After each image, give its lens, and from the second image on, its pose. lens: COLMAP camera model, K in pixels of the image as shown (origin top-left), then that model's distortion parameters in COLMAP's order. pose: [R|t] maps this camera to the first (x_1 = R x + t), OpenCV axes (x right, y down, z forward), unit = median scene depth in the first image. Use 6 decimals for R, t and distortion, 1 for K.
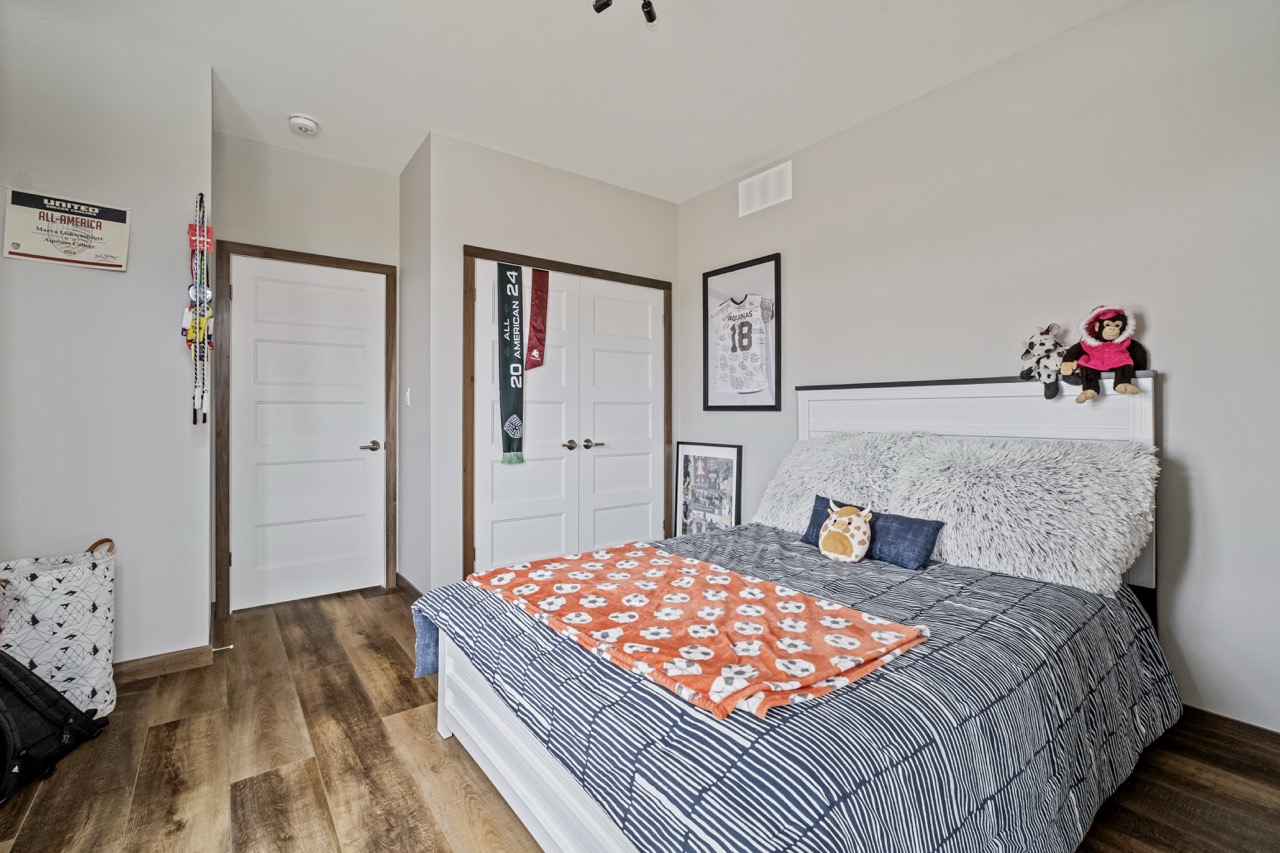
lens RADIAL K [[558.0, 0, 643.2], [0, 558.0, 420.6], [0, 0, 1]] dist [-0.002463, 0.000070]
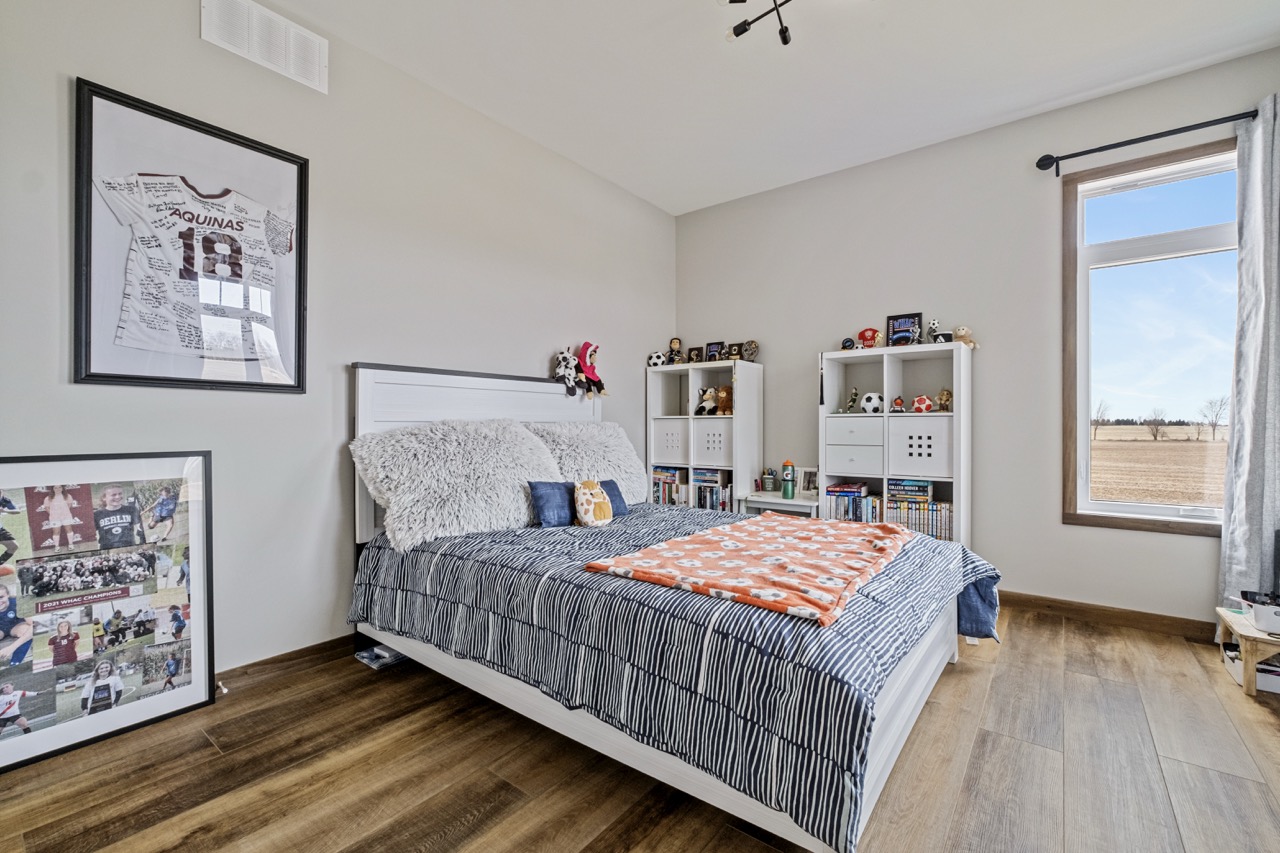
lens RADIAL K [[539.7, 0, 644.9], [0, 539.7, 423.1], [0, 0, 1]] dist [-0.000651, 0.000382]
pose [[-0.249498, -0.012987, 0.968288, -0.457154], [-0.000605, 0.999912, 0.013255, 0.009102], [-0.968375, 0.002721, -0.249484, 0.707611]]
